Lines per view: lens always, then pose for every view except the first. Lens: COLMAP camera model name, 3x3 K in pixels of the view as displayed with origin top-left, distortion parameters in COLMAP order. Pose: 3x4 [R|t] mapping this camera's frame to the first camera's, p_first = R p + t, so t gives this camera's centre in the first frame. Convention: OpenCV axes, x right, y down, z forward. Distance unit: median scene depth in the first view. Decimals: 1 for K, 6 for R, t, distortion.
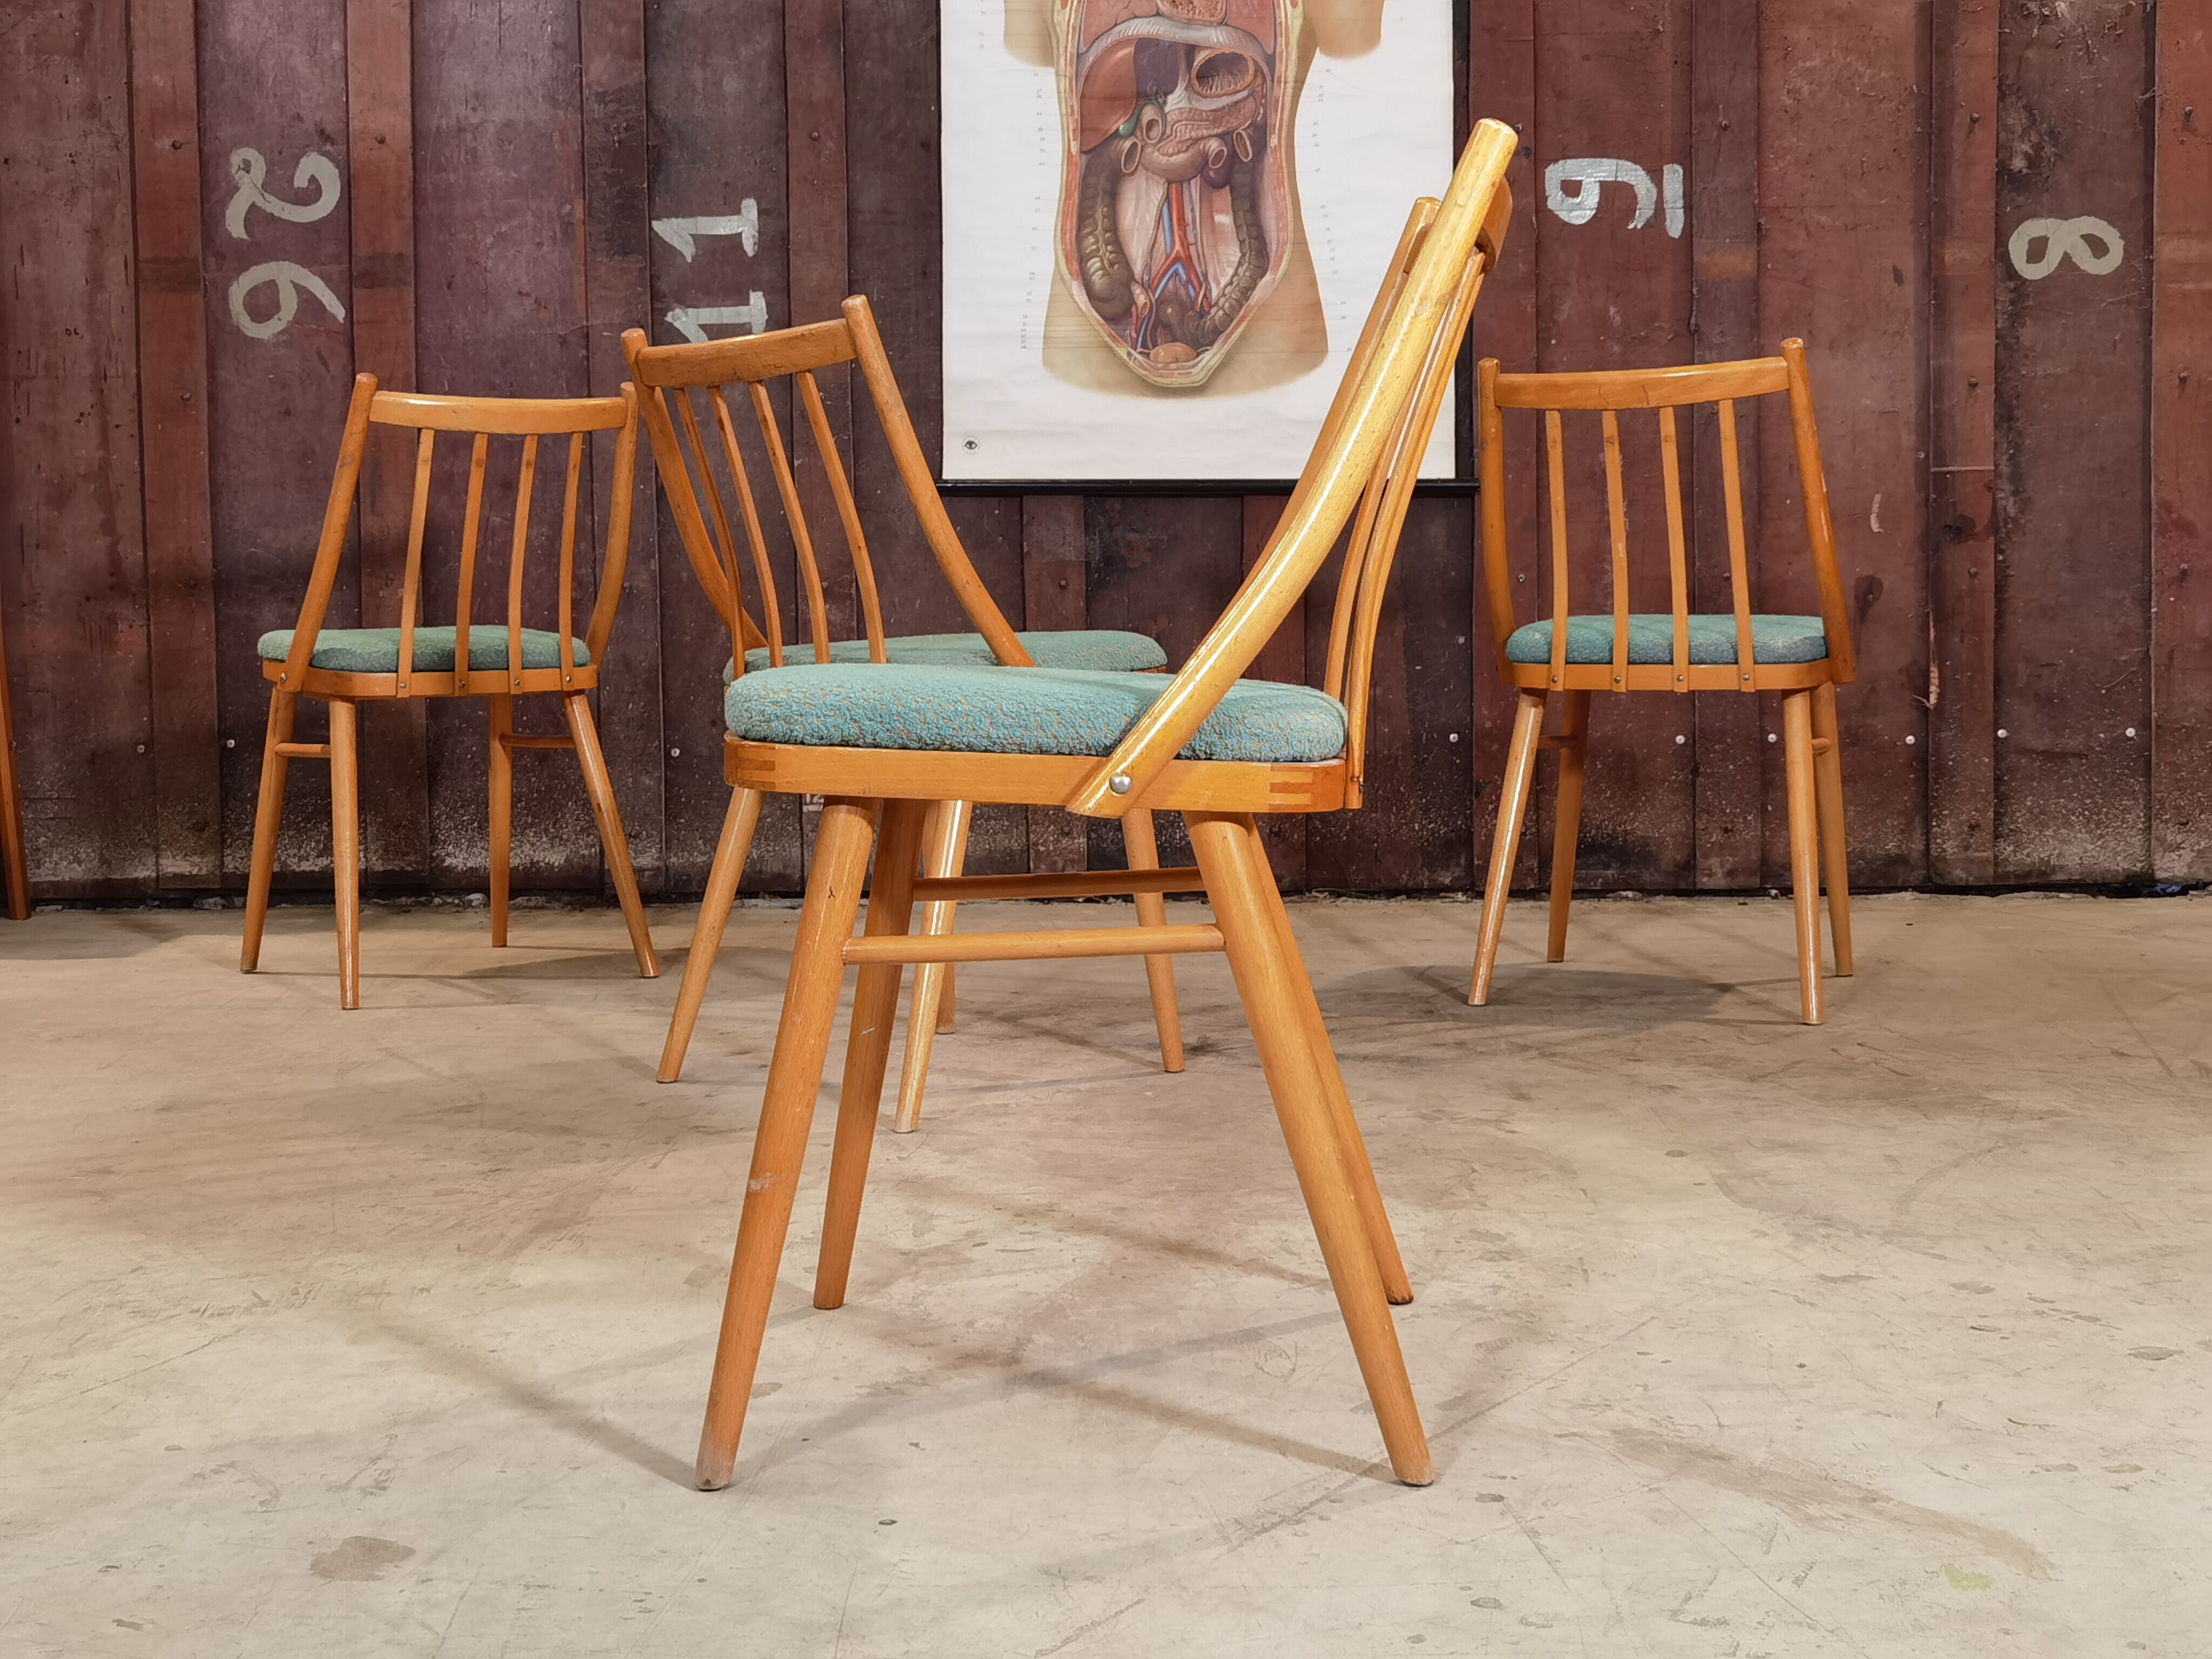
lens RADIAL K [[2756.5, 0, 1066.5], [0, 2756.5, 792.7], [0, 0, 1]] dist [-0.088381, 0.323546]
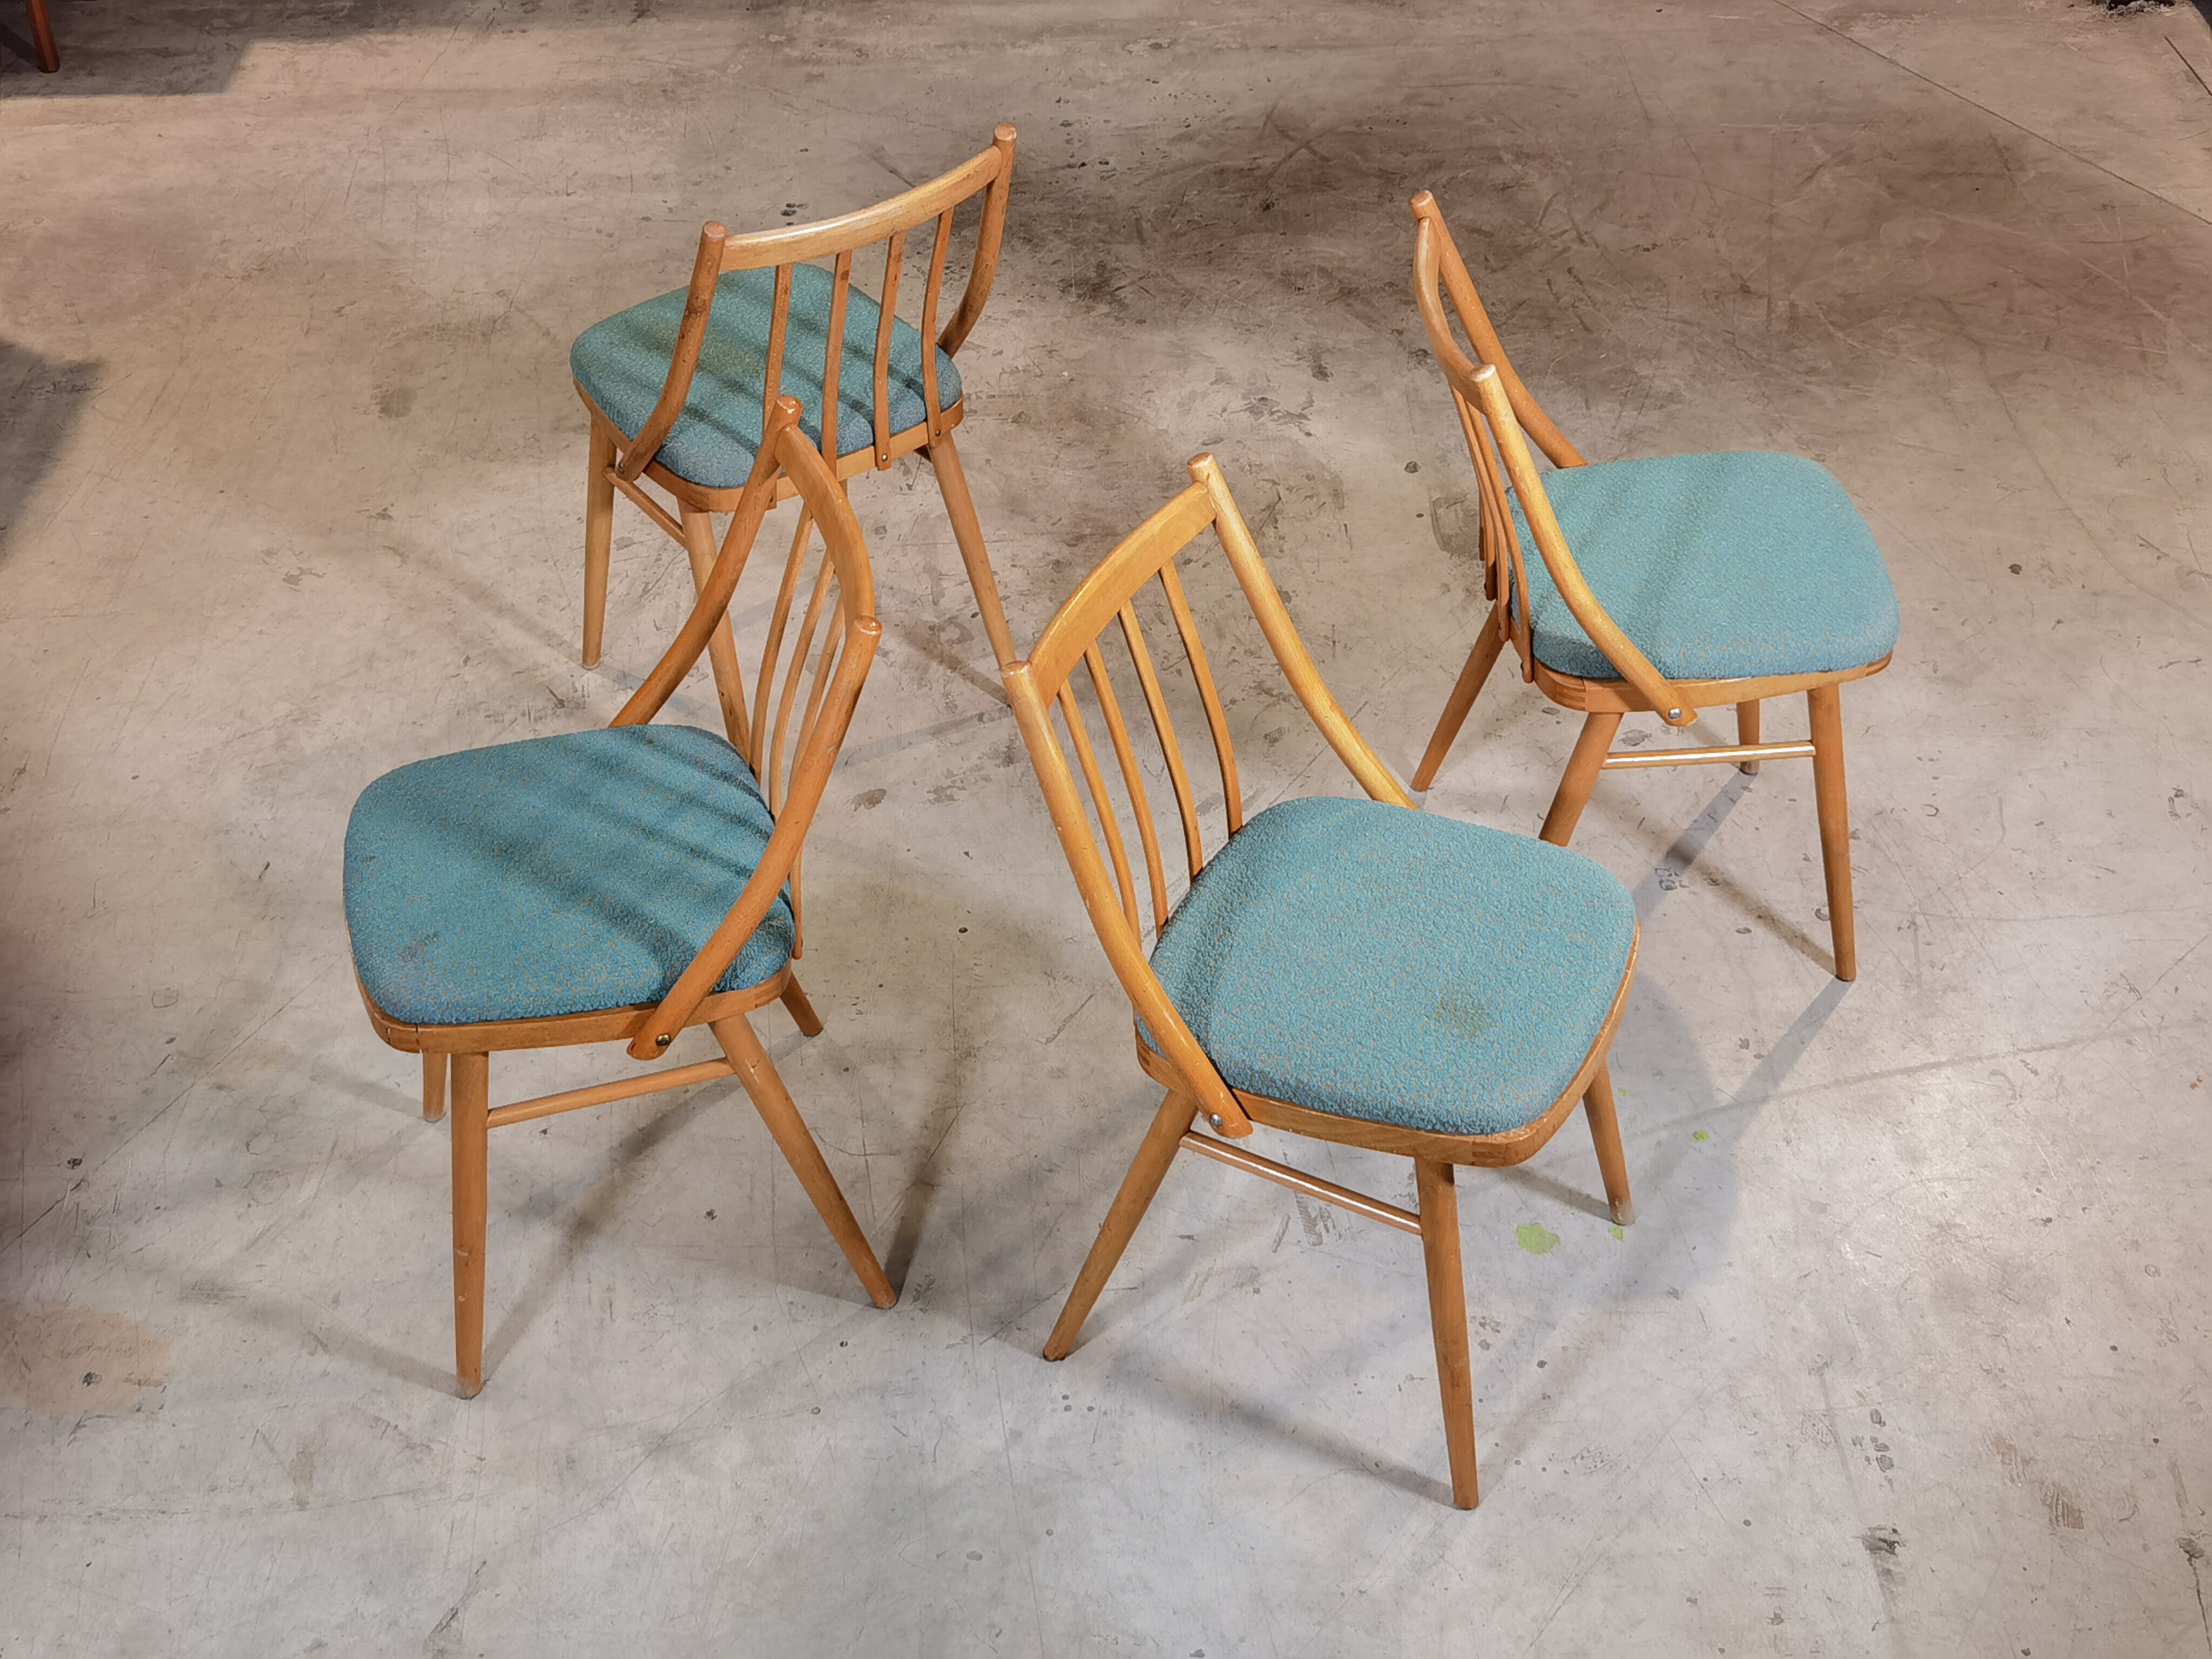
lens RADIAL K [[2871.4, 0, 1067.8], [0, 2871.4, 839.2], [0, 0, 1]] dist [-0.055521, 0.136483]
pose [[0.998476, -0.041882, 0.035949, -0.022300], [0.014435, 0.826795, 0.562318, -0.355102], [-0.053274, -0.560941, 0.826140, -0.256501]]
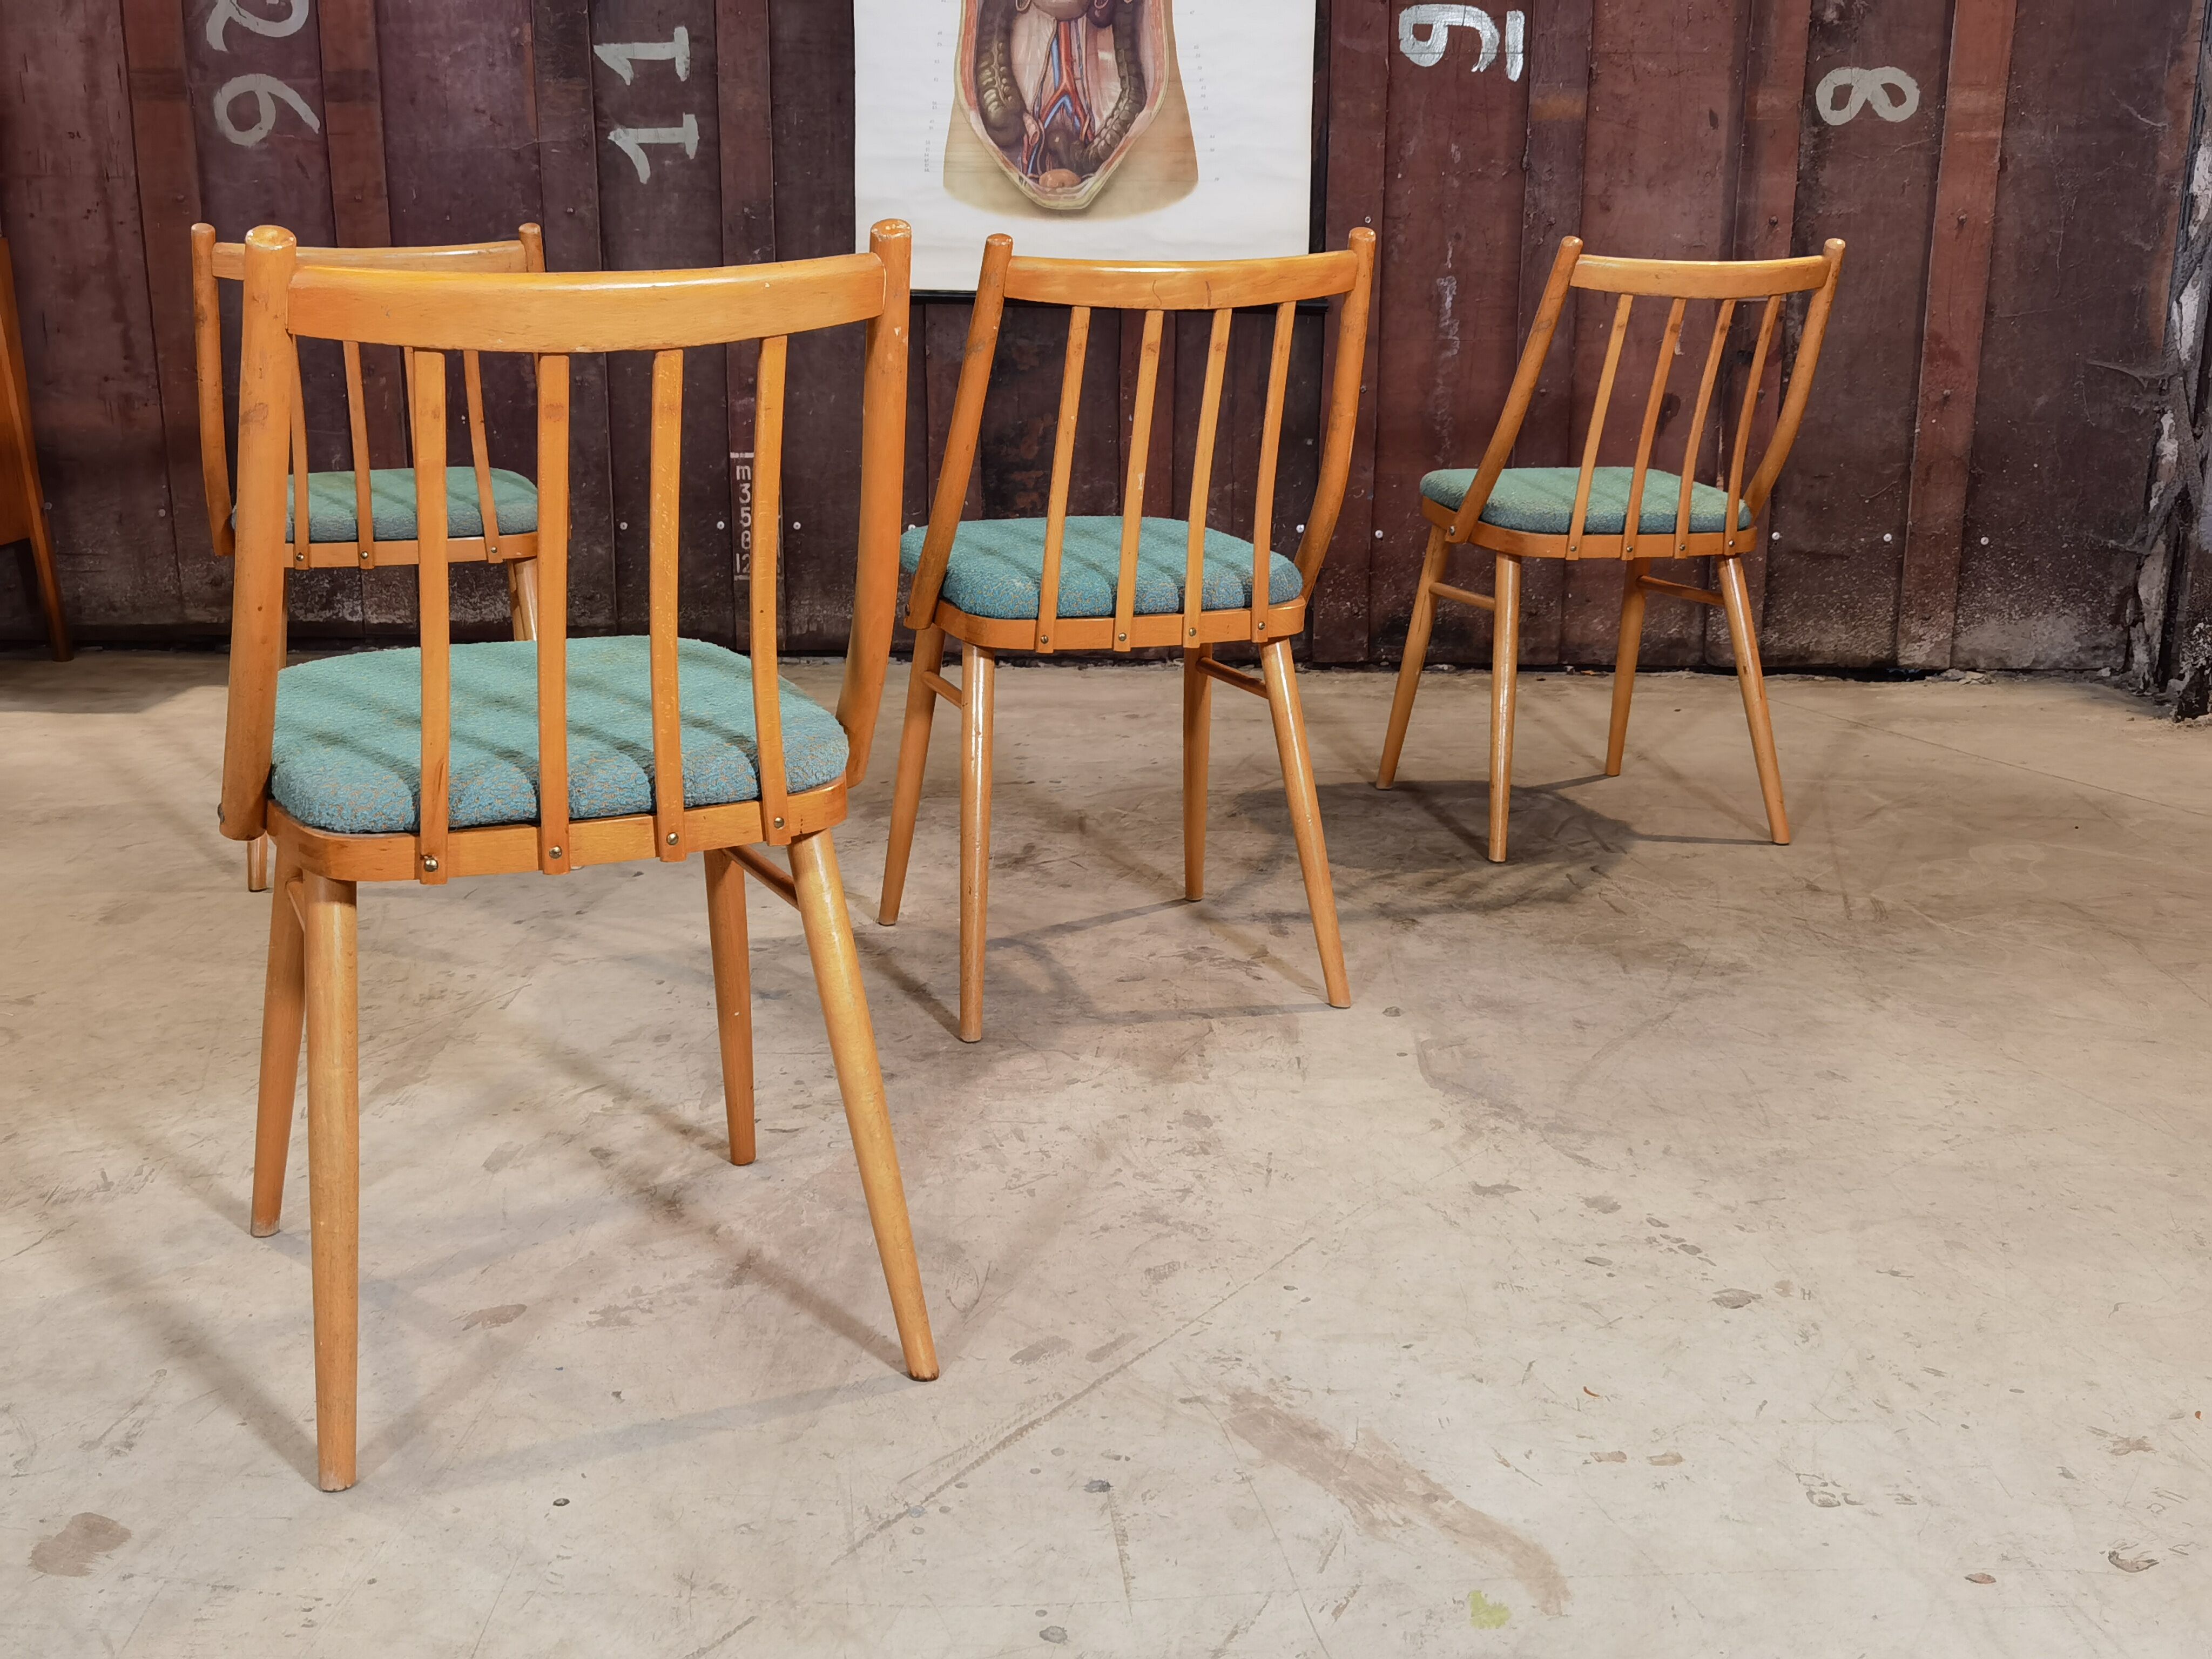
lens RADIAL K [[2252.0, 0, 1076.4], [0, 2252.0, 838.9], [0, 0, 1]] dist [-0.066870, 0.246777]
pose [[0.999812, 0.019282, -0.001799, 0.052870], [-0.018617, 0.982573, 0.184941, -0.065601], [0.005334, -0.184873, 0.982748, 0.052142]]
